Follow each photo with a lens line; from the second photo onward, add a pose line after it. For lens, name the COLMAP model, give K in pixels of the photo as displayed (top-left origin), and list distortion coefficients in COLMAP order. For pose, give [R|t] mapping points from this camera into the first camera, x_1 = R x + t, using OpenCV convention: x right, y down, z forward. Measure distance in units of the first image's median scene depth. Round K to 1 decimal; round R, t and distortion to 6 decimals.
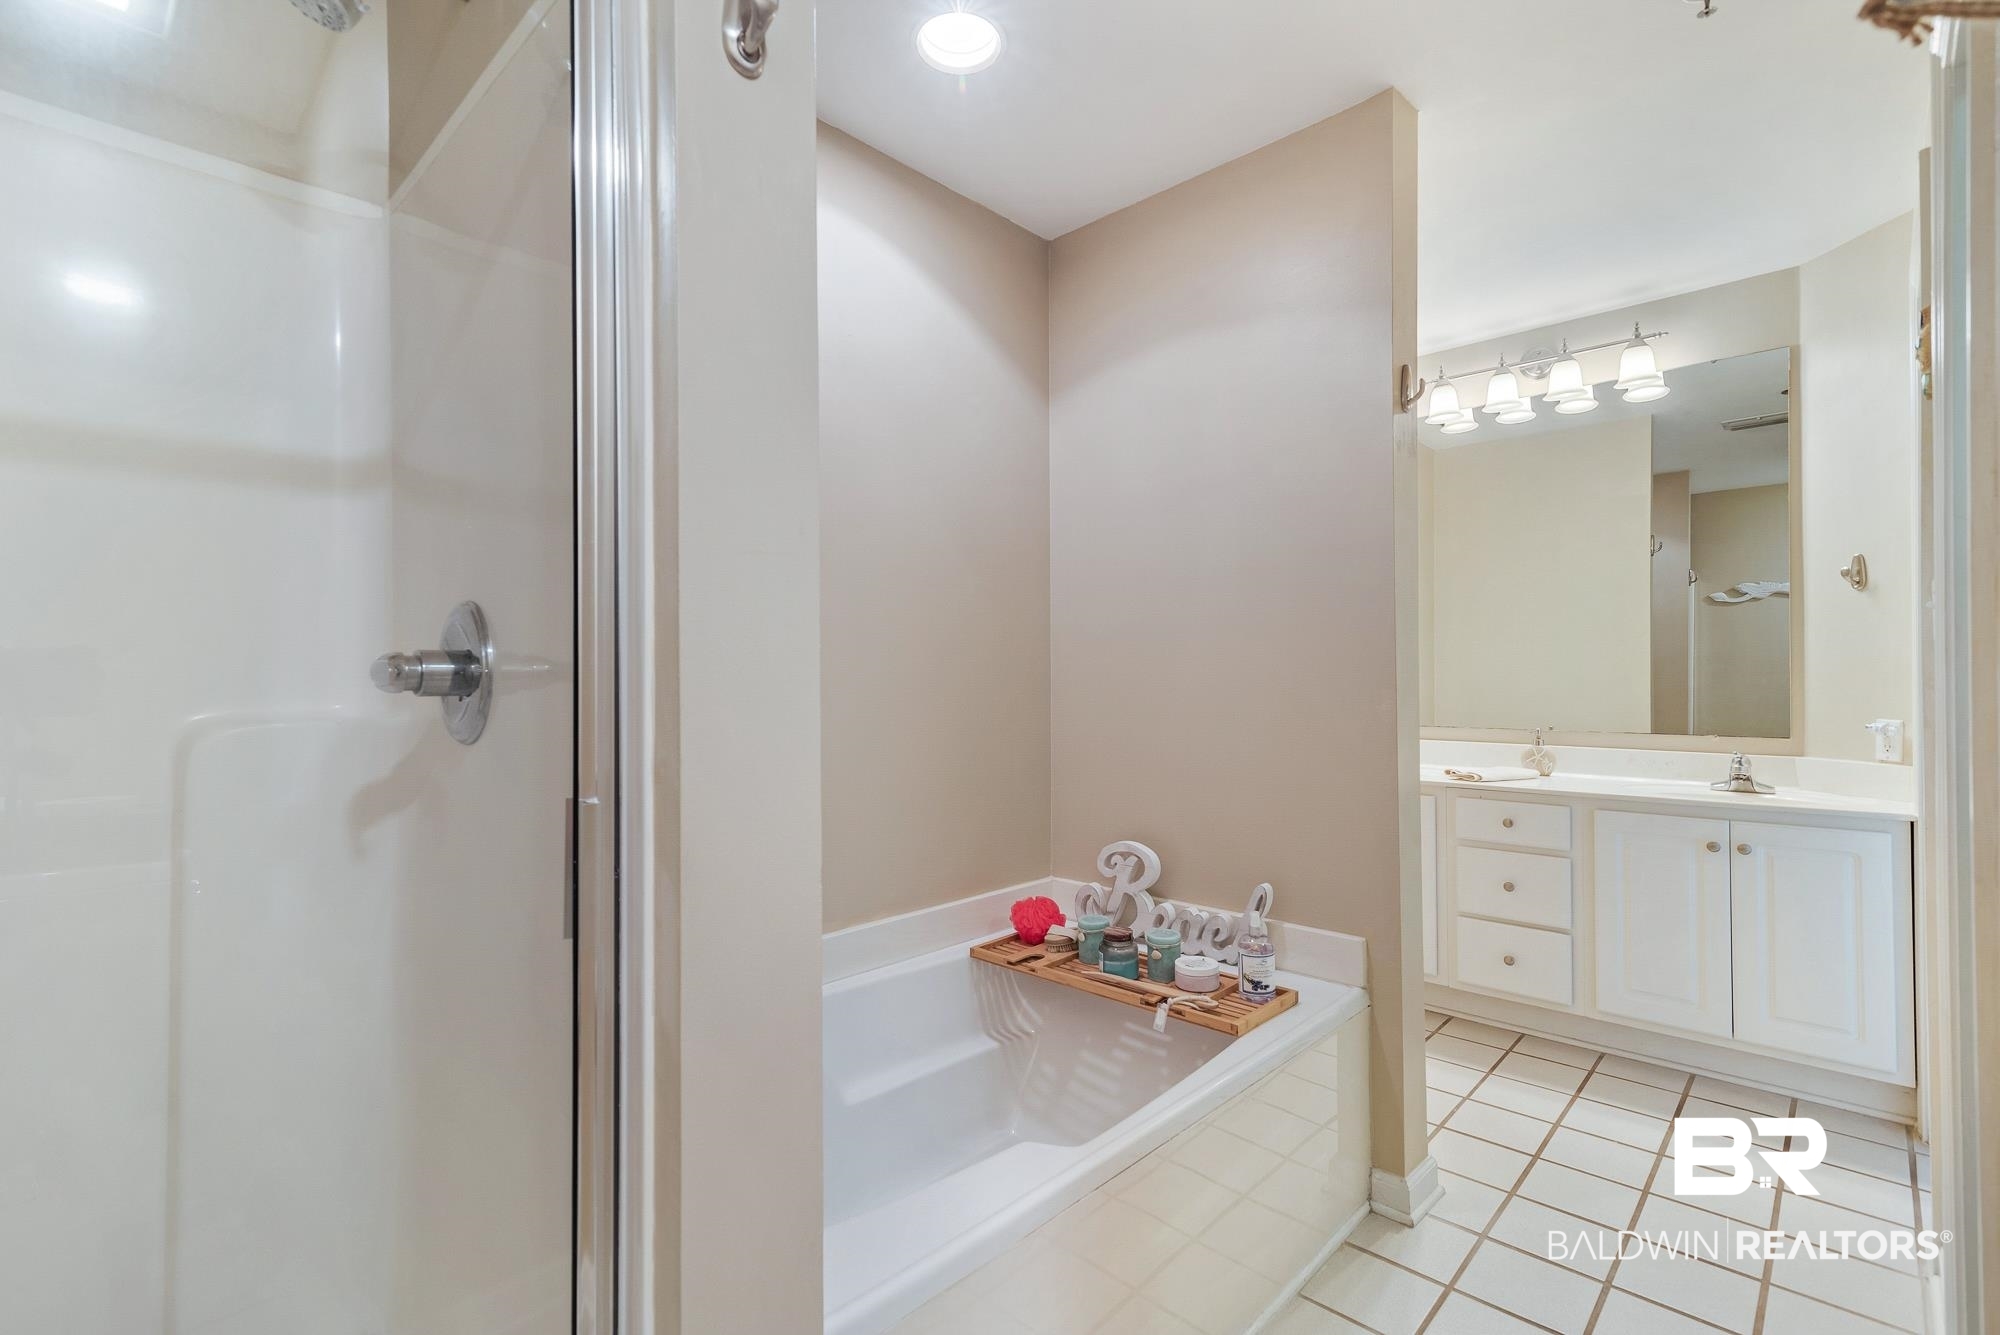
lens RADIAL K [[903.6, 0, 999.2], [0, 903.6, 671.5], [0, 0, 1]] dist [0.015669, -0.002616]
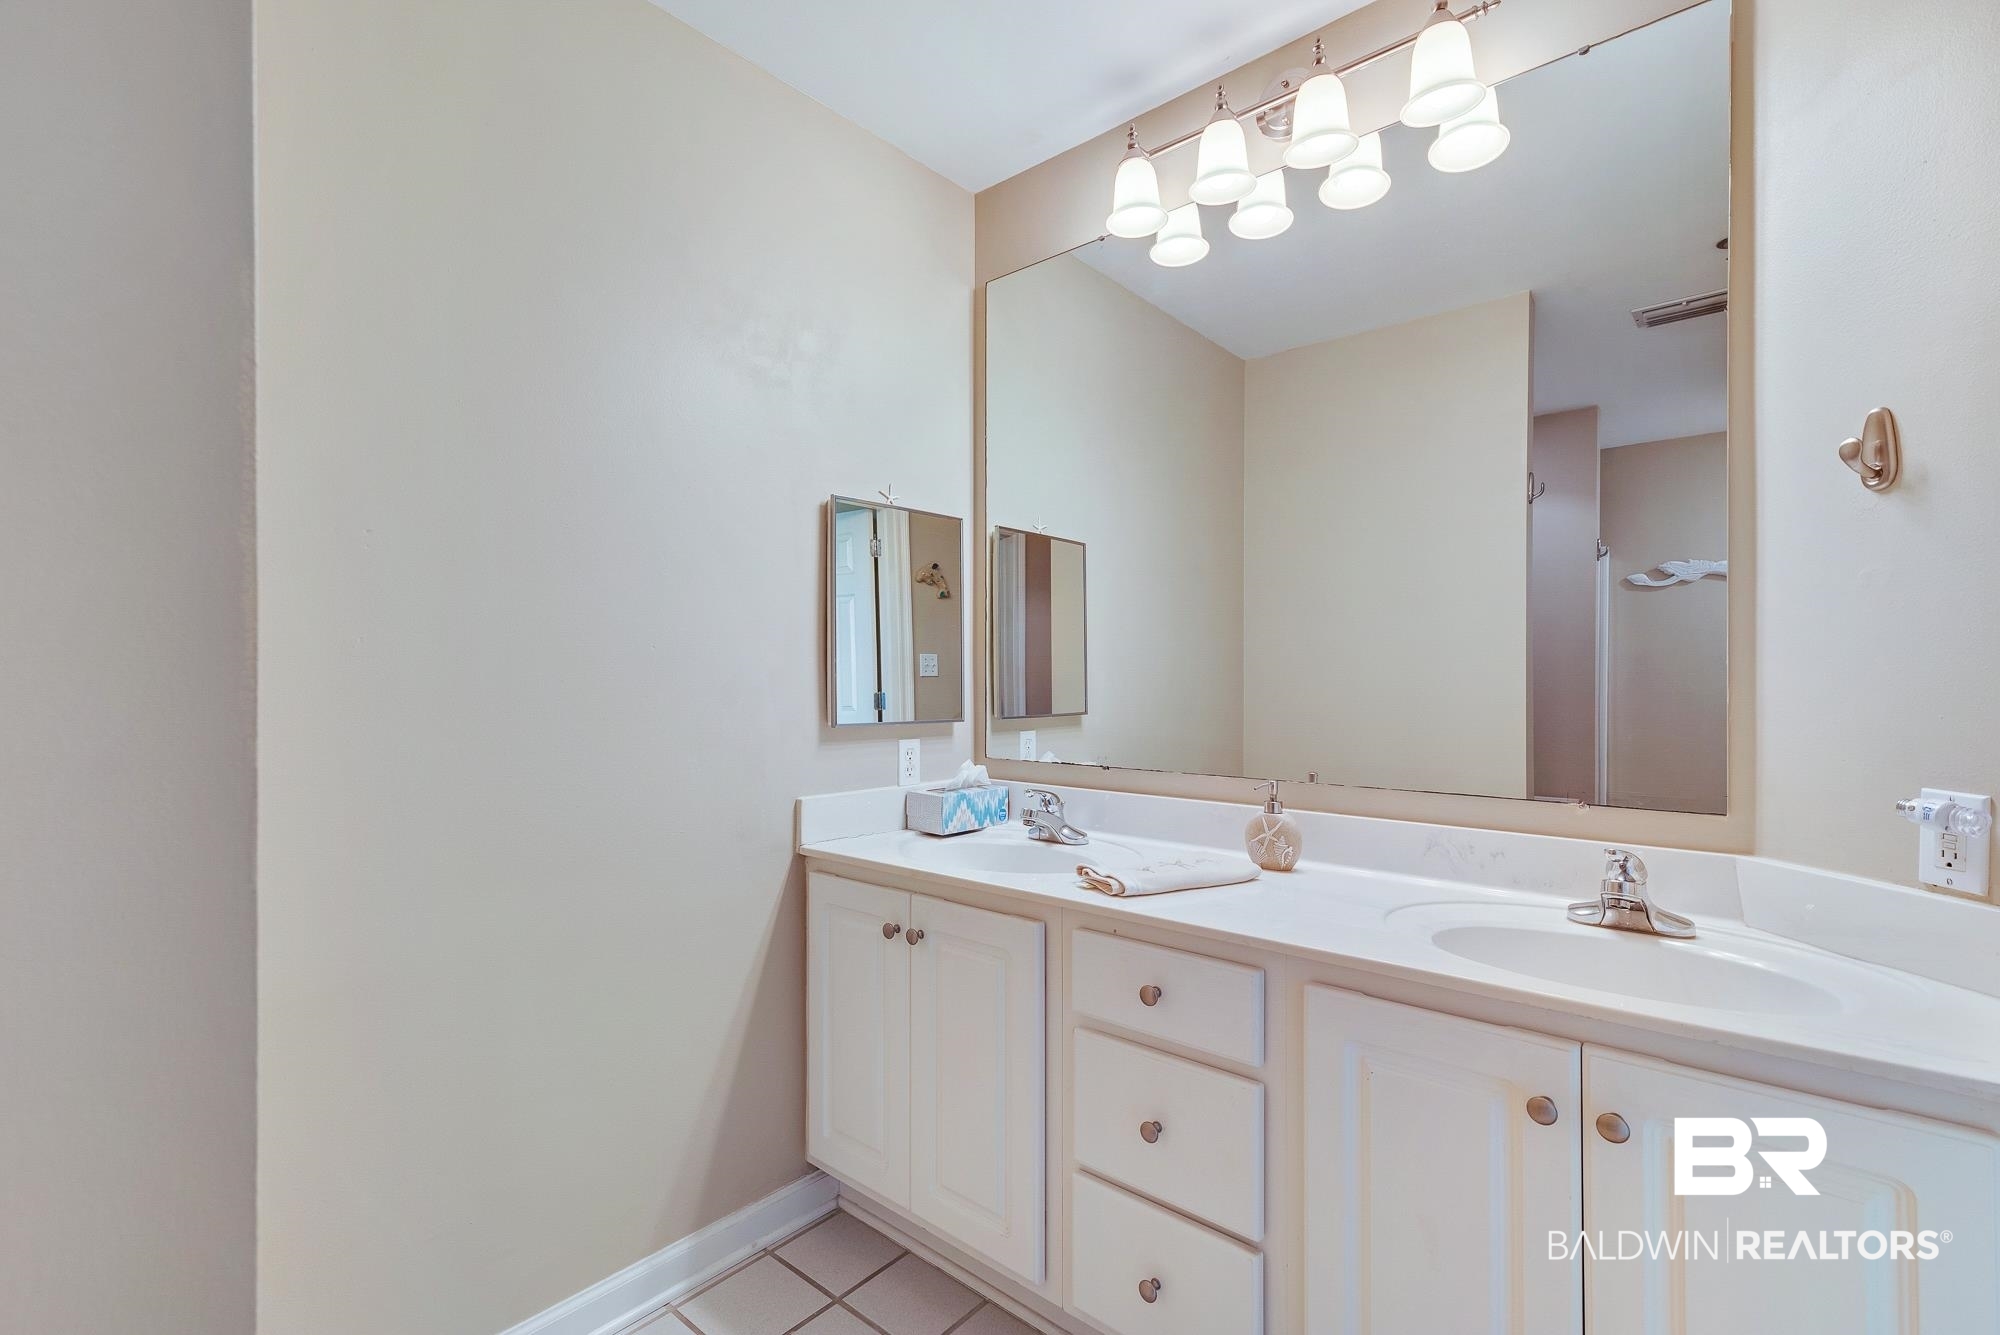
lens RADIAL K [[903.6, 0, 1000.4], [0, 903.6, 672.0], [0, 0, 1]] dist [0.015669, -0.002616]
pose [[0.999129, 0.005538, 0.041359, 0.460810], [-0.005539, 0.999985, -0.000092, 0.000051], [-0.041359, -0.000137, 0.999144, 0.532442]]
